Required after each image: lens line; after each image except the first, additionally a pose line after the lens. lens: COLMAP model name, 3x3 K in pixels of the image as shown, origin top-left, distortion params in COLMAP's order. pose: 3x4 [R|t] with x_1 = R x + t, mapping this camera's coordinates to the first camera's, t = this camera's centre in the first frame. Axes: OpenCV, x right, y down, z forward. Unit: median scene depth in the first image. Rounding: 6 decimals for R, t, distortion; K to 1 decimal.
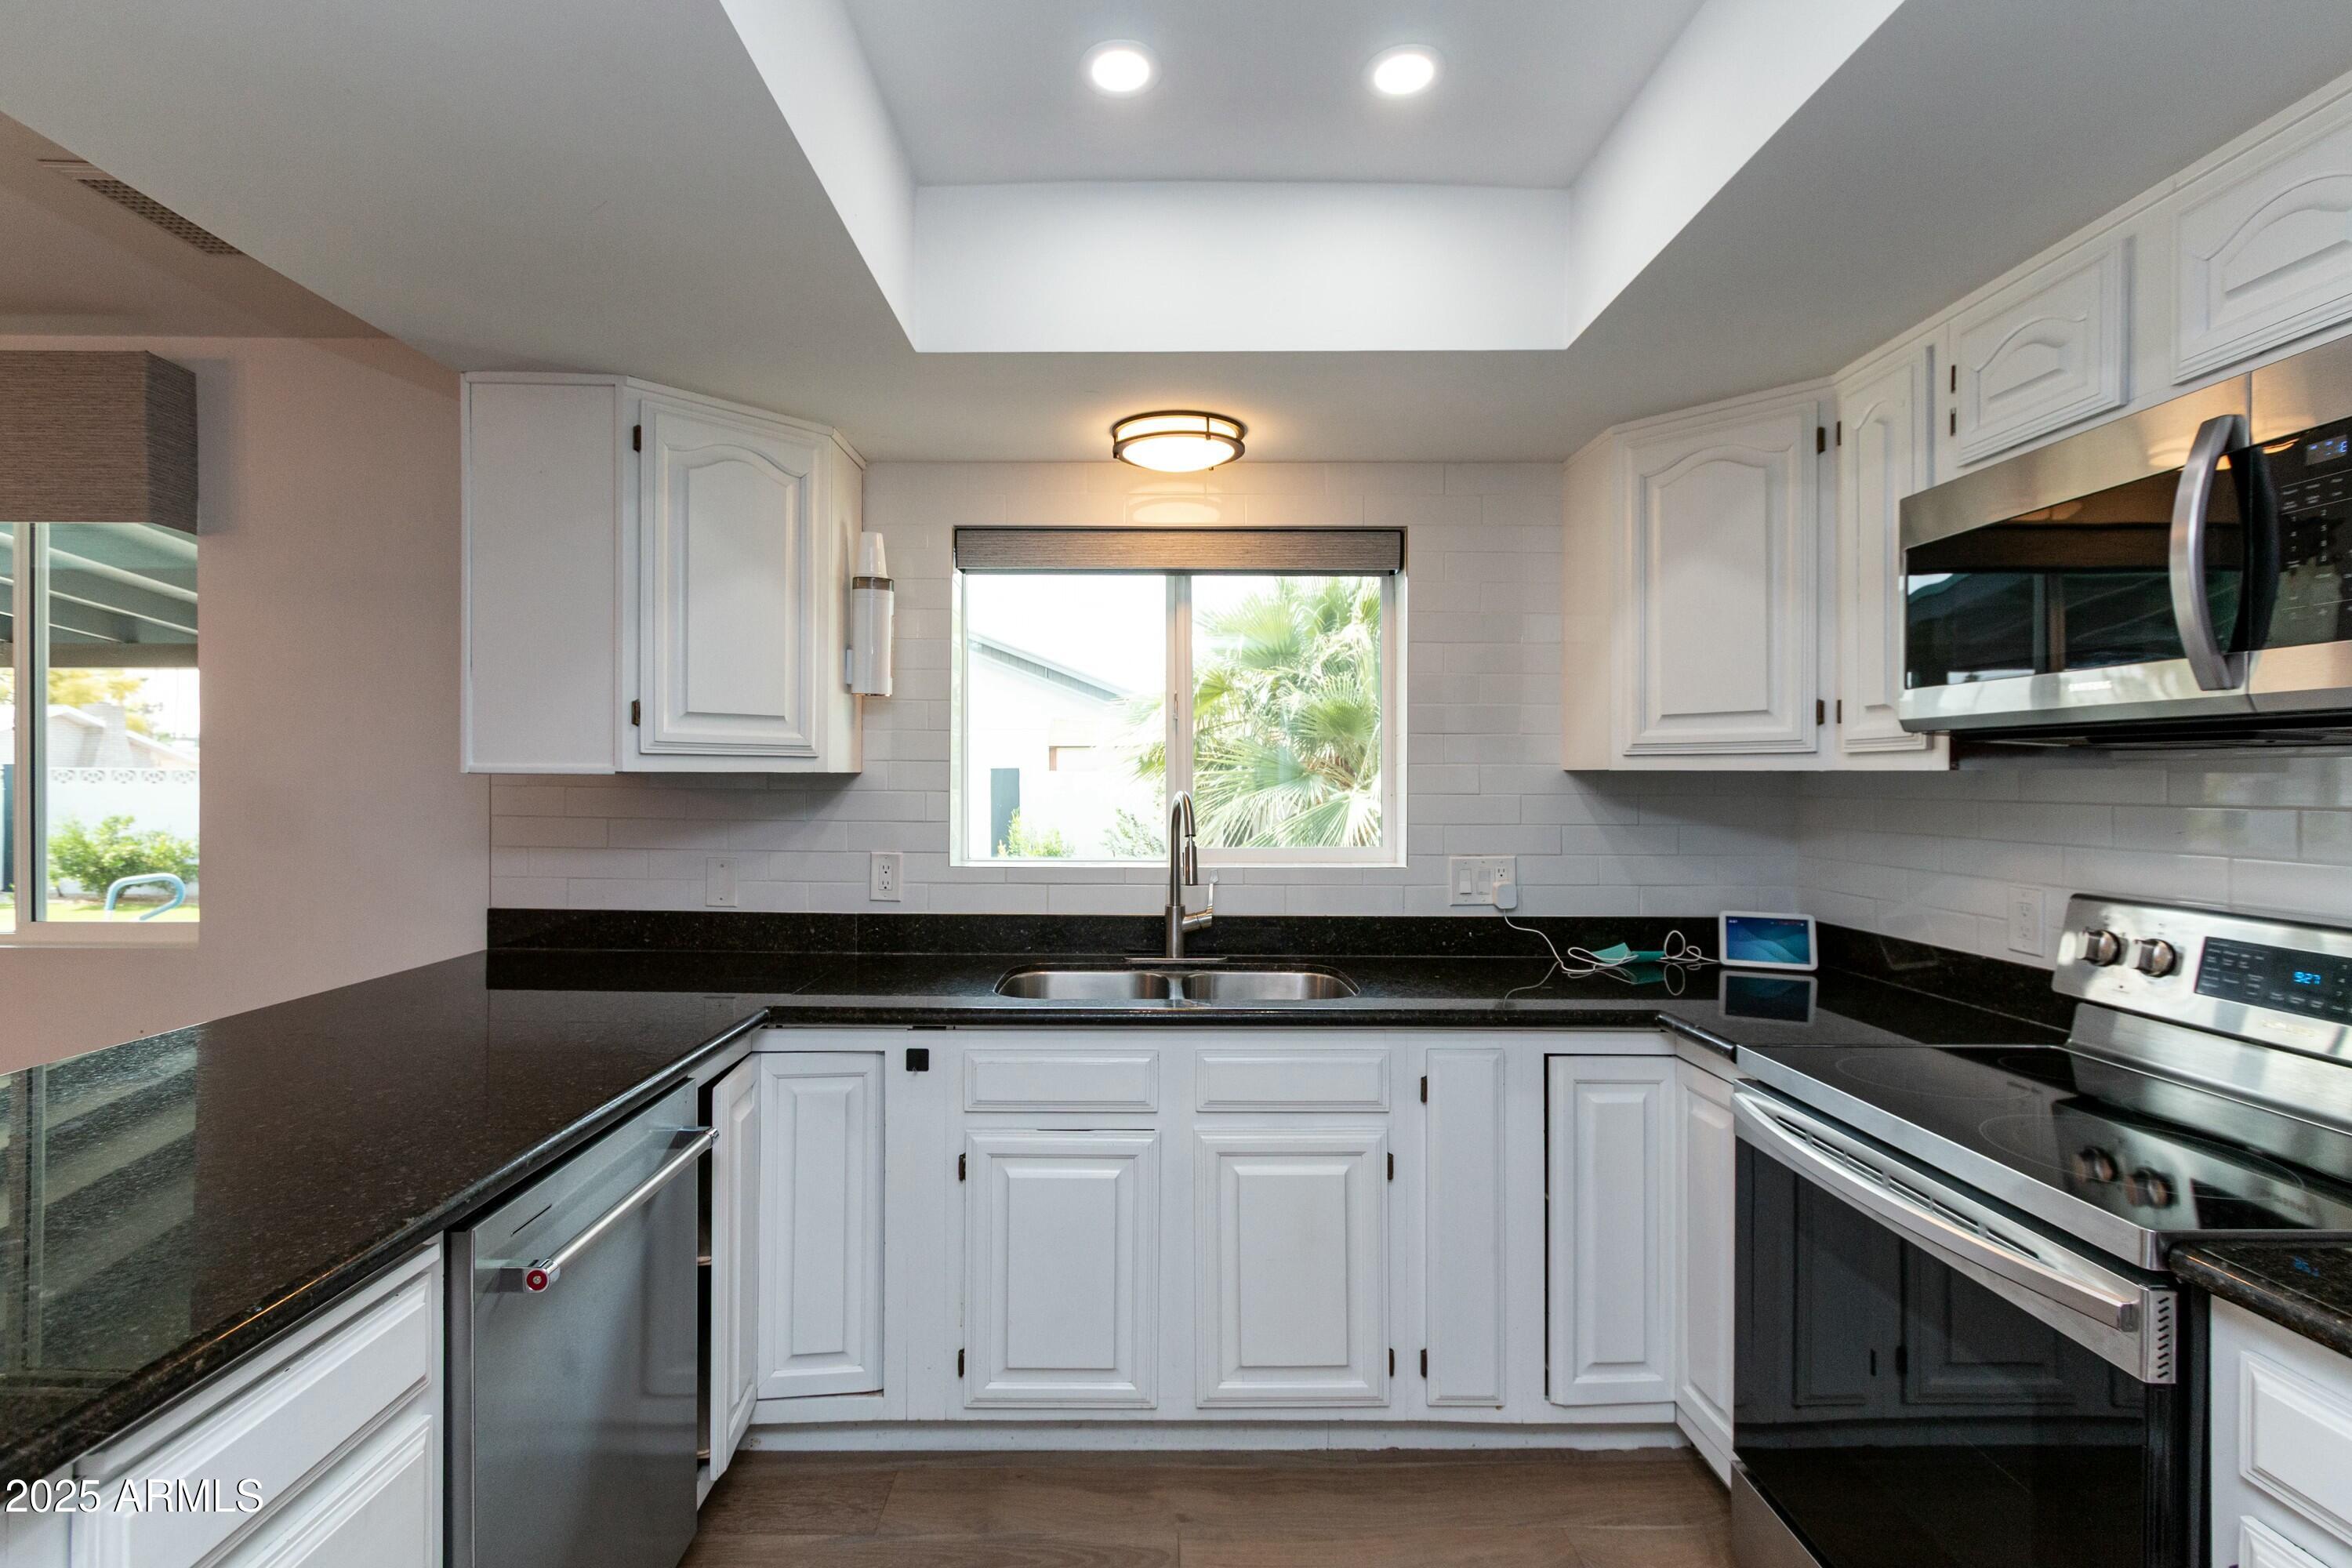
lens RADIAL K [[1105.6, 0, 1176.0], [0, 1105.6, 784.0], [0, 0, 1]] dist [0.002274, 0.000615]
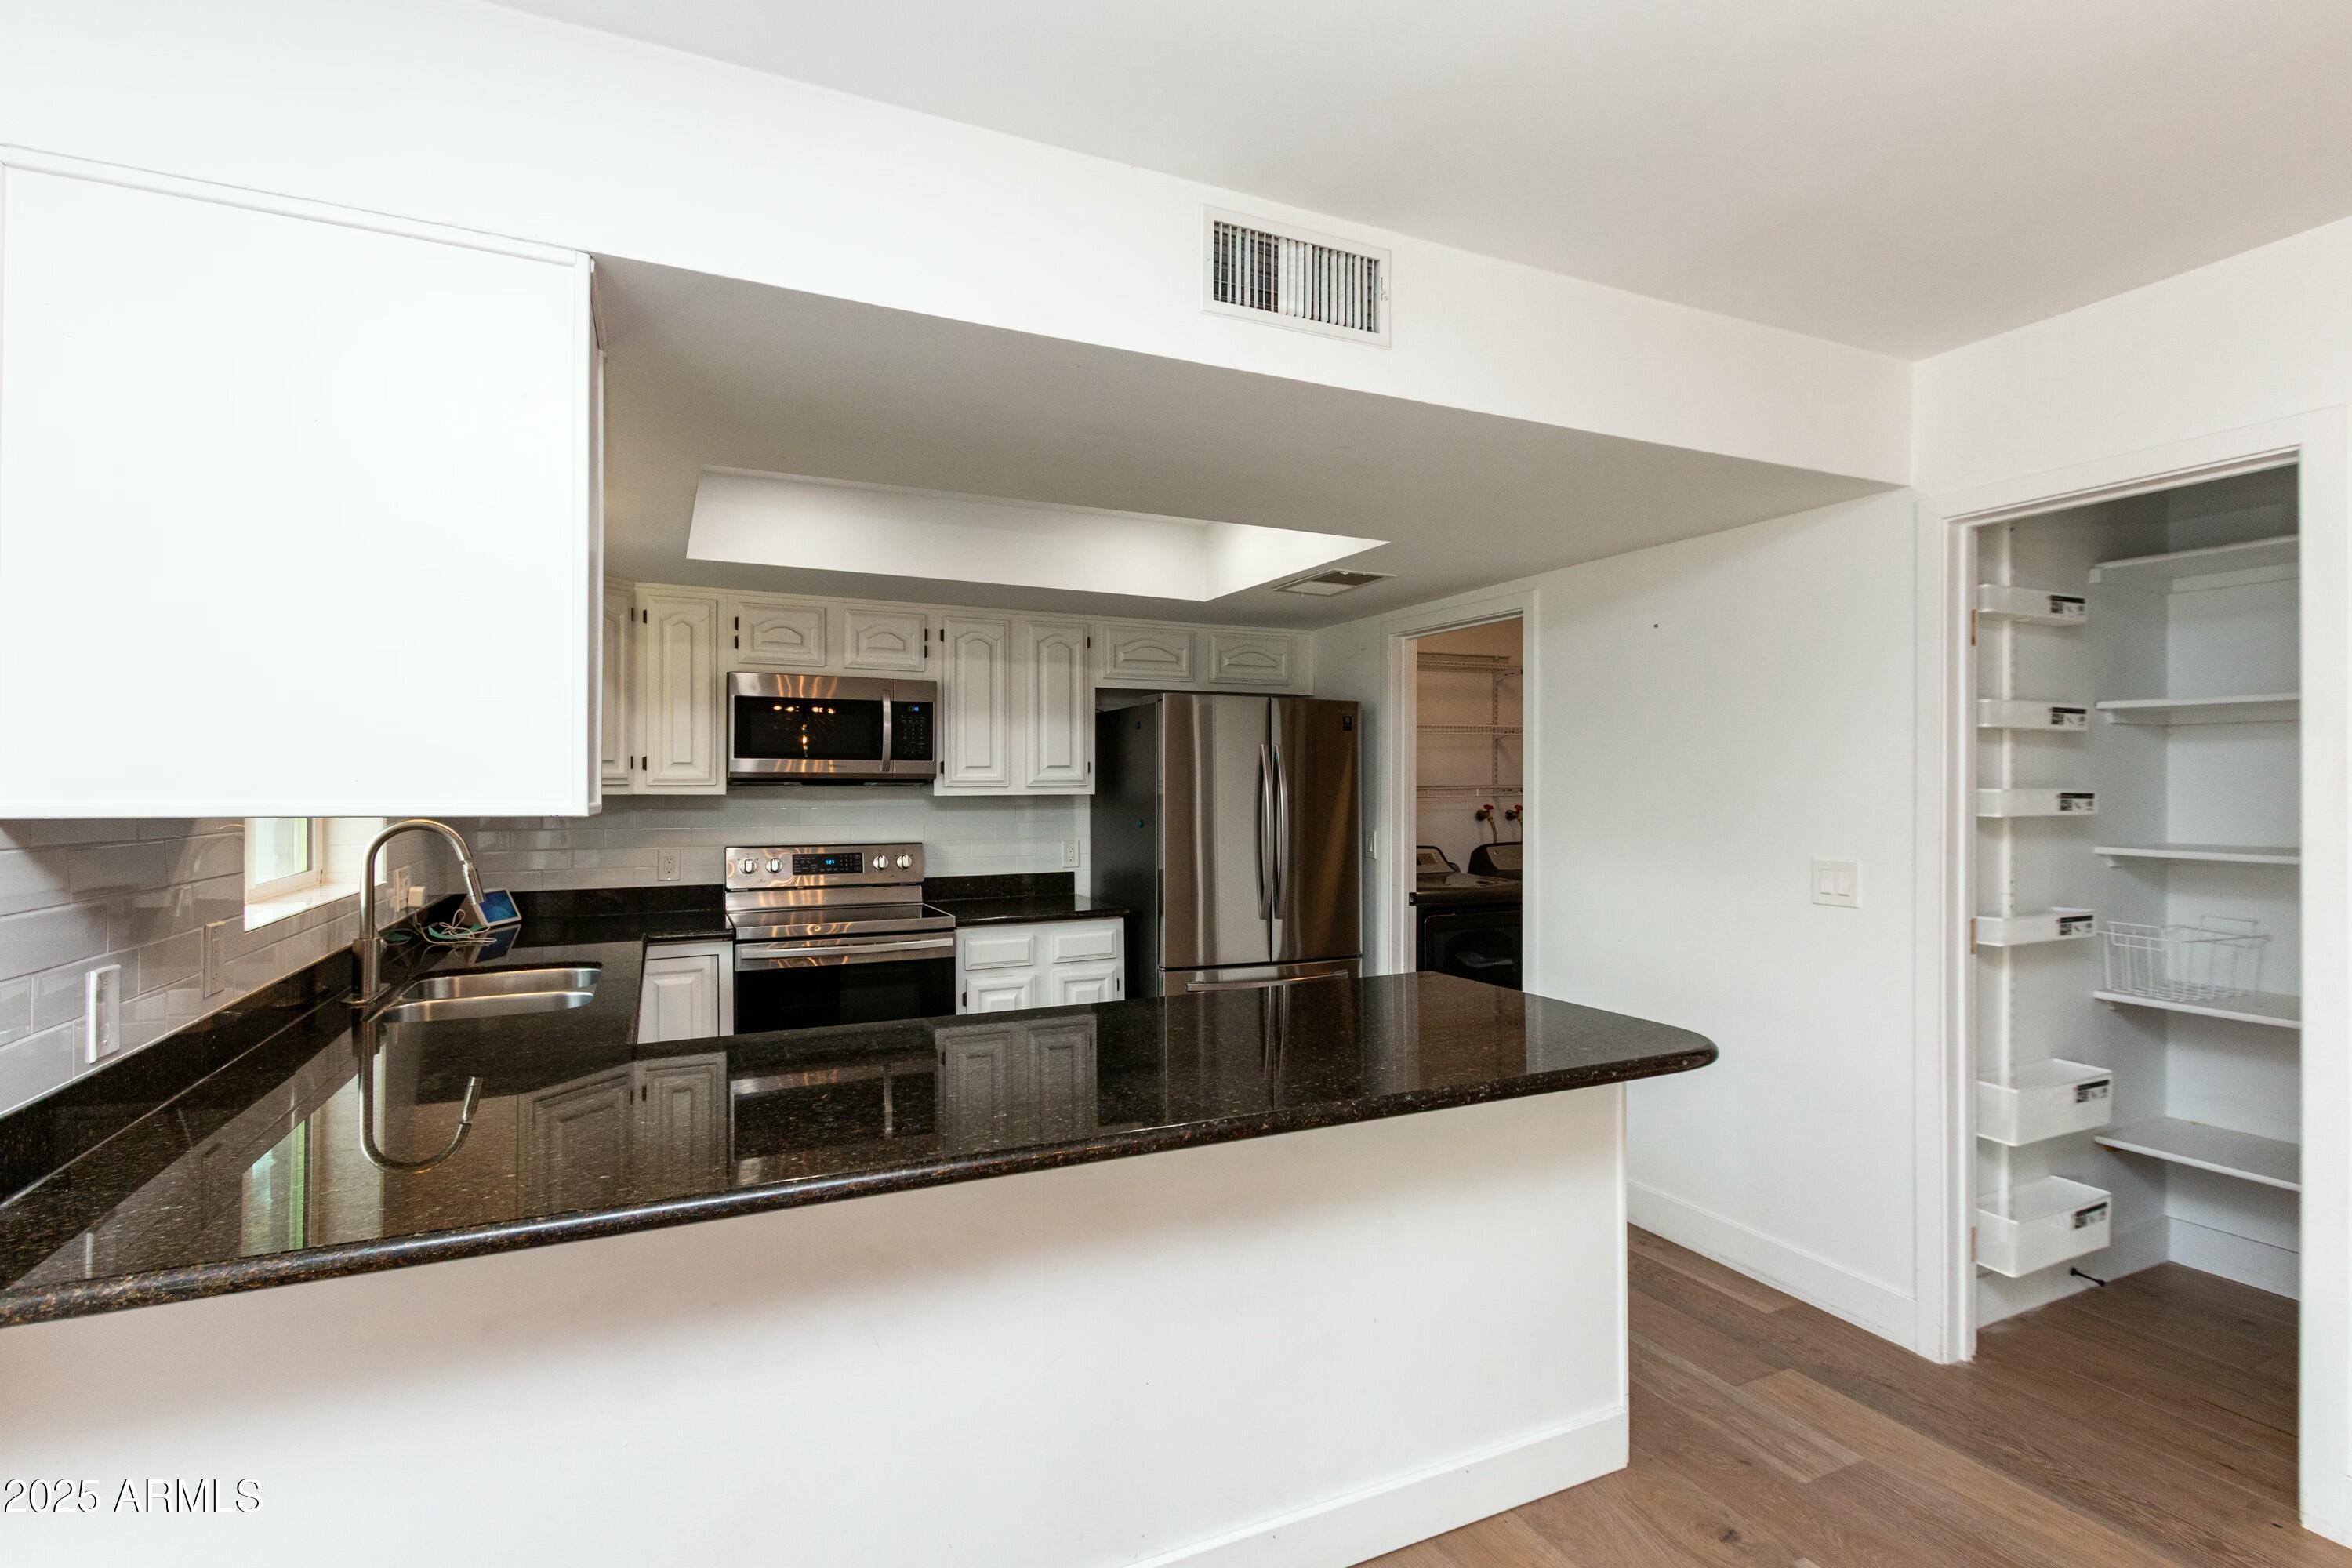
lens RADIAL K [[1082.5, 0, 1171.1], [0, 1082.5, 779.0], [0, 0, 1]] dist [0.000474, -0.013359]
pose [[-0.398816, 0.003456, 0.917025, -1.434309], [0.005061, 0.999986, -0.001568, -0.031124], [-0.917017, 0.004016, -0.398828, 0.906141]]
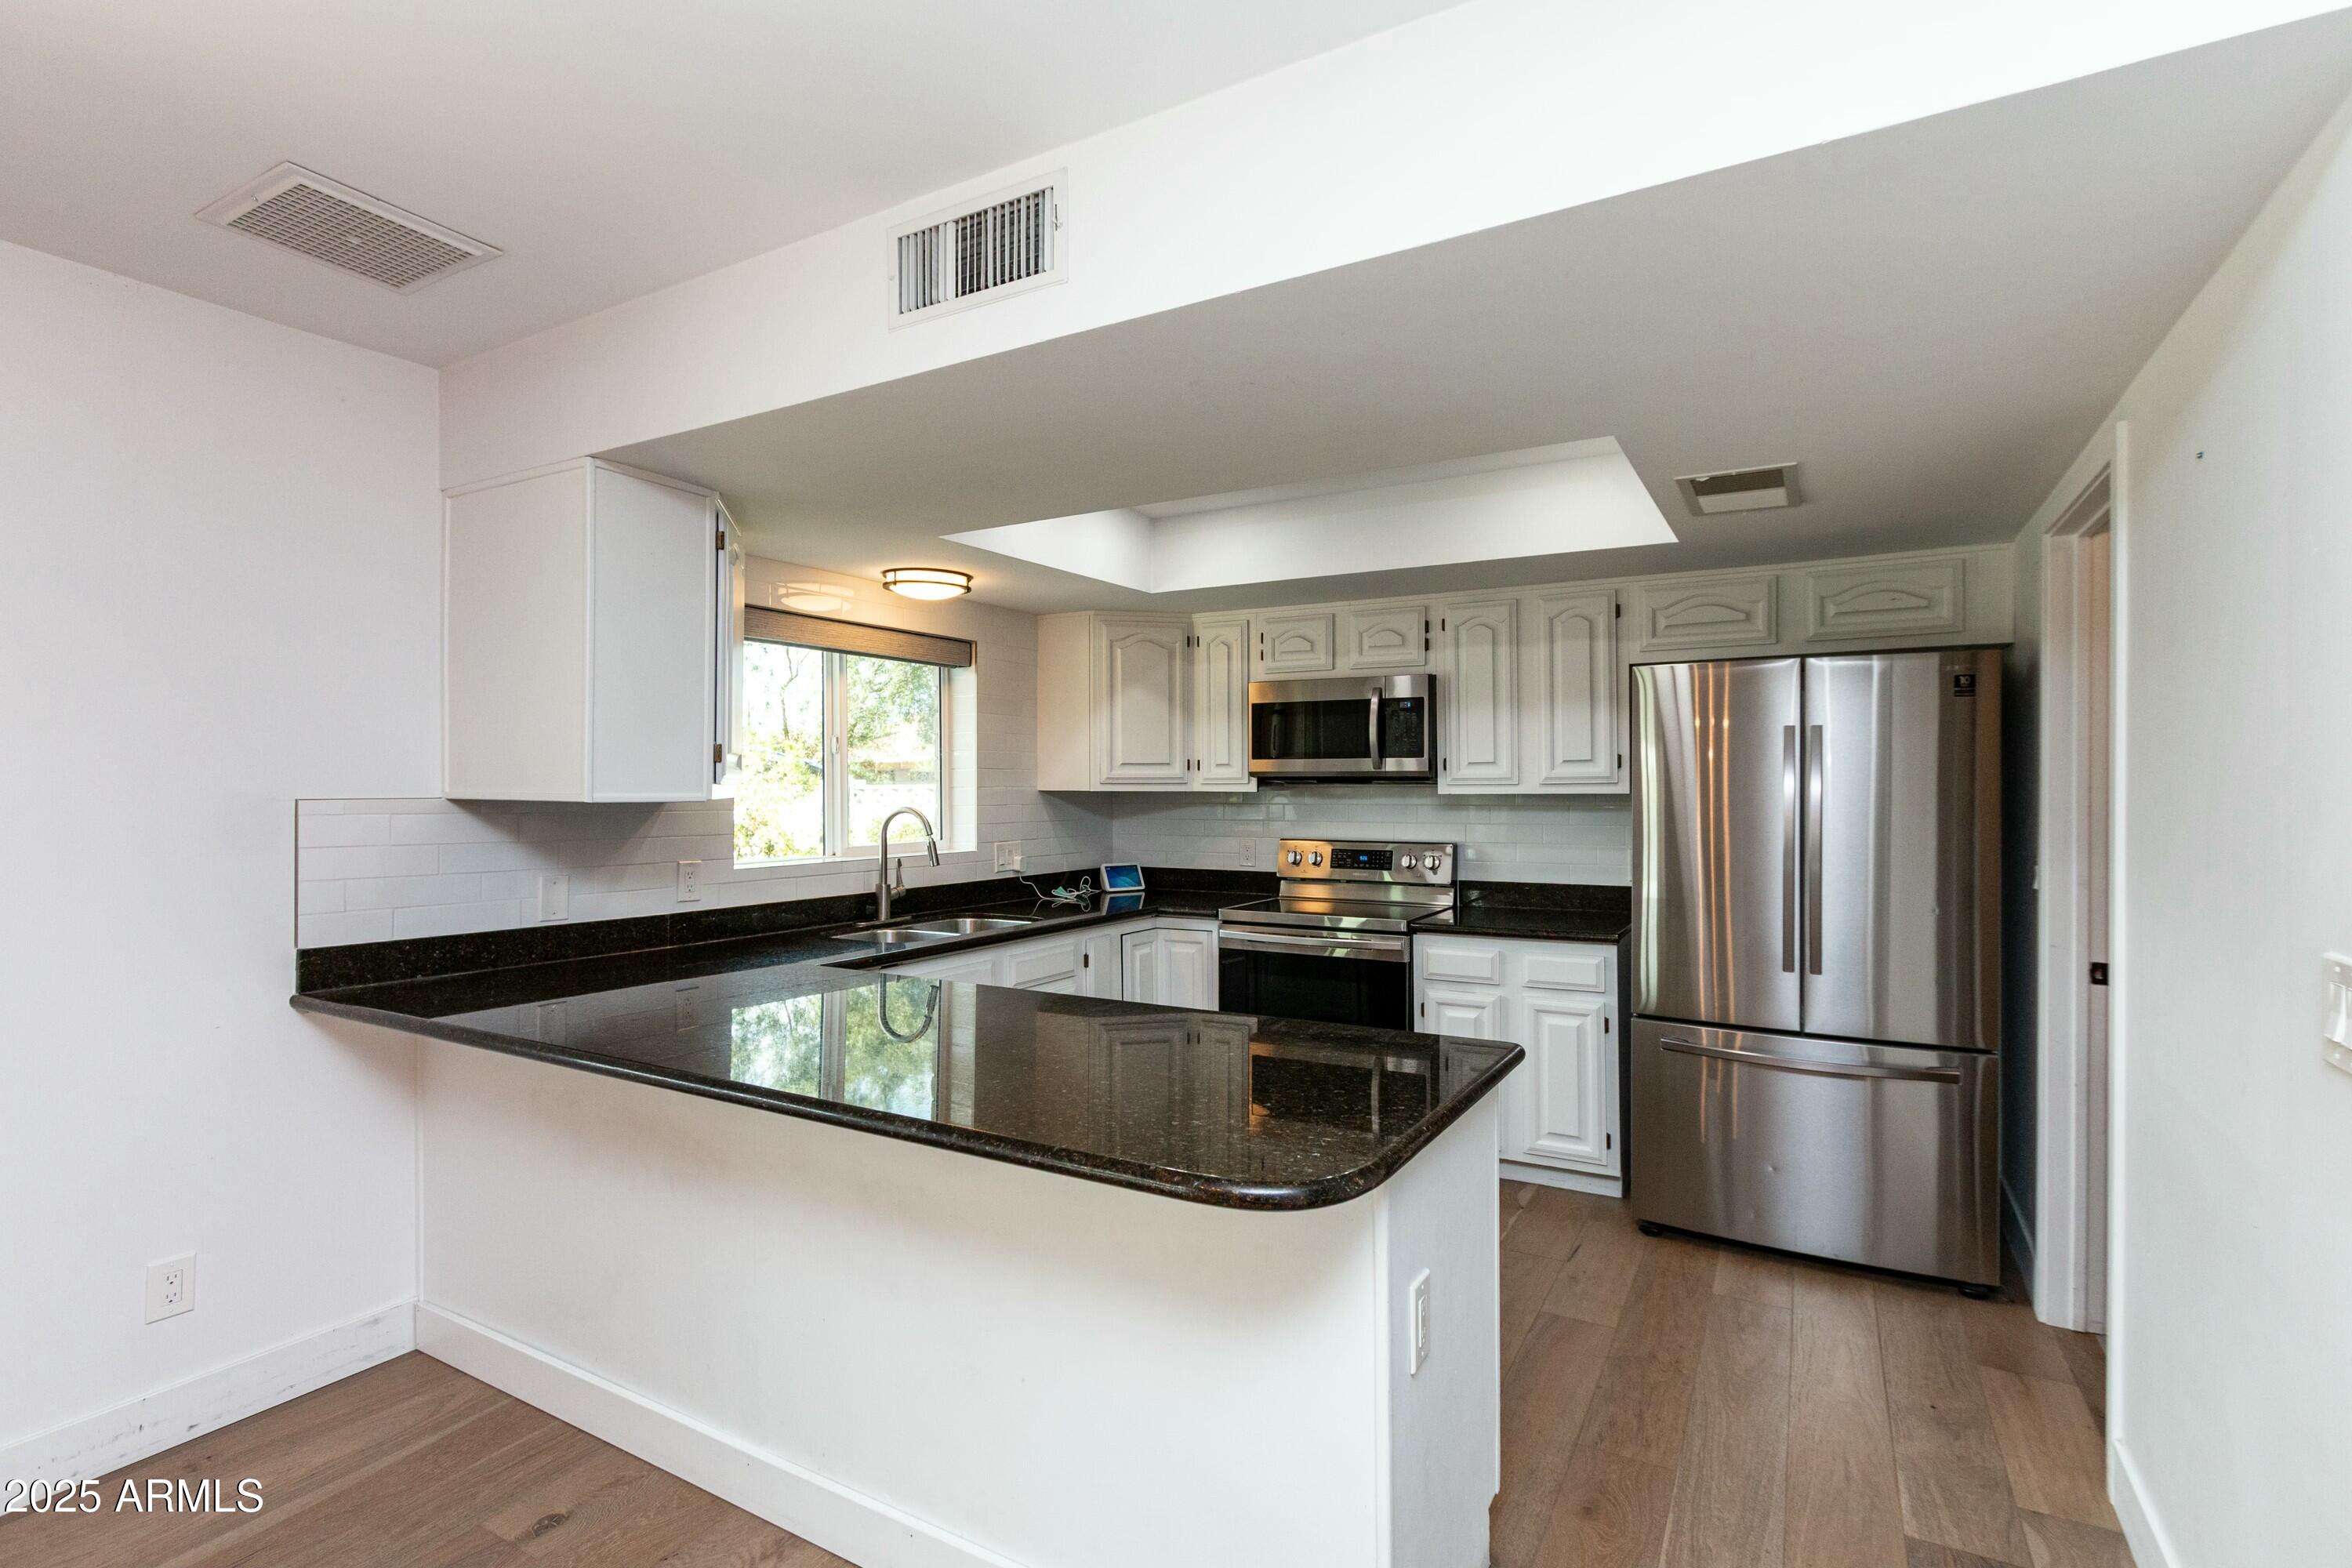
lens RADIAL K [[1105.6, 0, 1176.0], [0, 1105.6, 784.0], [0, 0, 1]] dist [0.002274, 0.000615]
pose [[0.519660, -0.000536, 0.854373, -1.329320], [0.006517, 0.999973, -0.003337, -0.019850], [-0.854348, 0.007302, 0.519650, -0.124532]]
